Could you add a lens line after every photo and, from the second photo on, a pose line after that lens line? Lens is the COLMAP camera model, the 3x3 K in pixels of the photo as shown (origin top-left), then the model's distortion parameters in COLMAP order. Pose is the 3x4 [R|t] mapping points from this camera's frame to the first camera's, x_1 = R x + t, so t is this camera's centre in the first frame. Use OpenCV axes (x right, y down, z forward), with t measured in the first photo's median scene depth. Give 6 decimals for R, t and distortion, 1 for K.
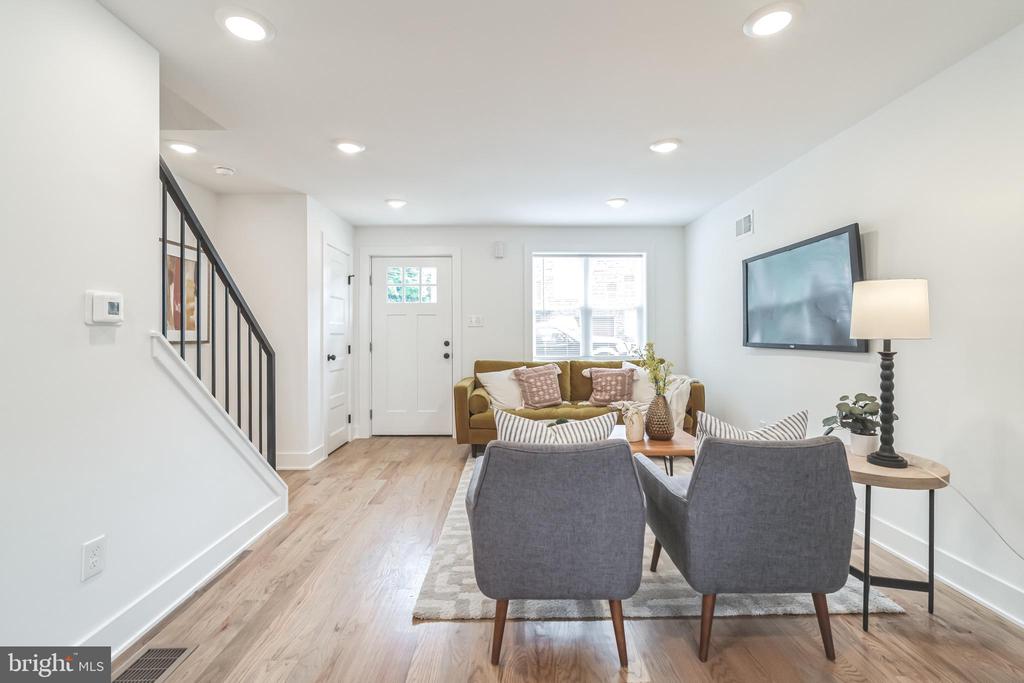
lens RADIAL K [[454.6, 0, 510.4], [0, 454.6, 331.3], [0, 0, 1]] dist [-0.015095, 0.003347]
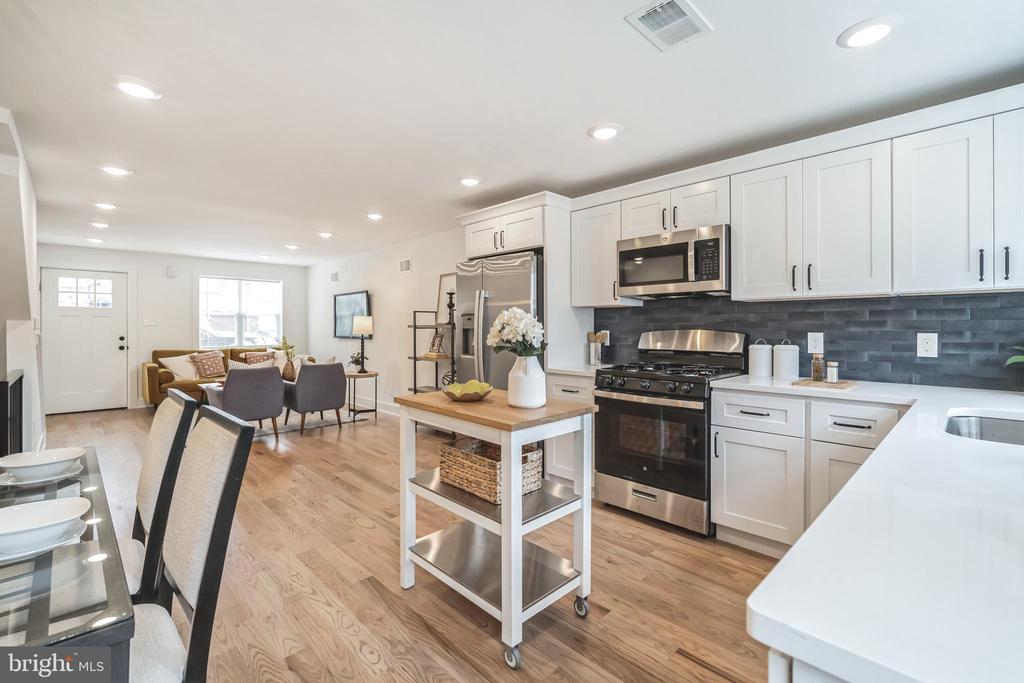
lens RADIAL K [[454.6, 0, 512.7], [0, 454.6, 330.6], [0, 0, 1]] dist [-0.015095, 0.003347]
pose [[0.723408, -0.001567, 0.690419, -0.282139], [-0.006472, 0.999938, 0.009051, -0.020024], [-0.690391, -0.011016, 0.723353, -0.938068]]
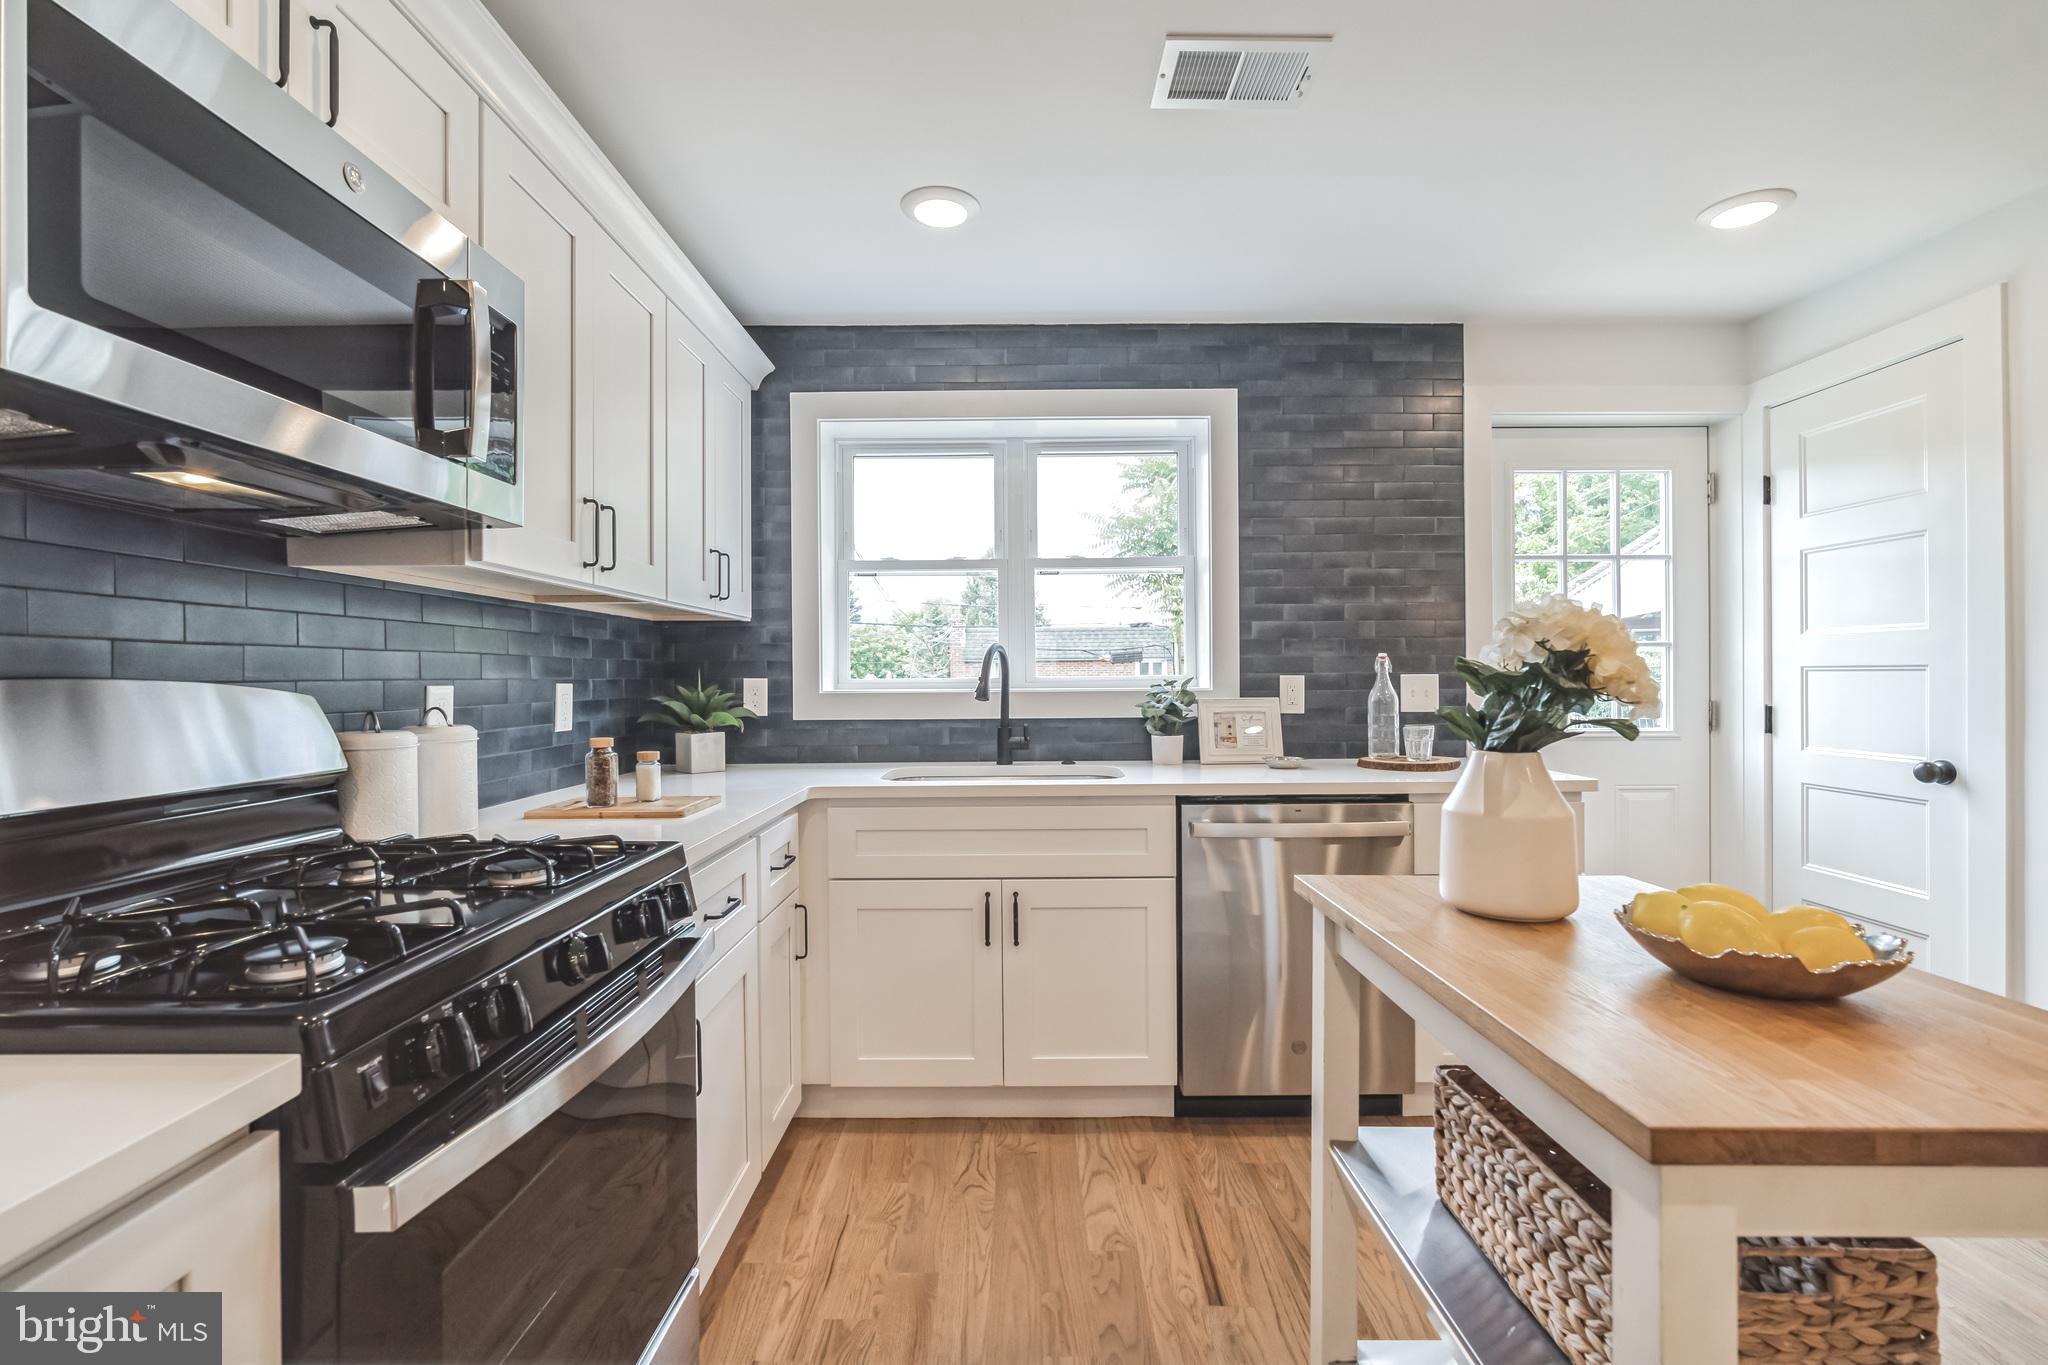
lens RADIAL K [[909.3, 0, 1033.8], [0, 909.3, 675.6], [0, 0, 1]] dist [-0.015095, 0.003347]
pose [[-0.999946, 0.010416, 0.000691, 0.205868], [0.010412, 0.999929, -0.005741, -0.013486], [-0.000750, -0.005733, -0.999983, -0.310791]]
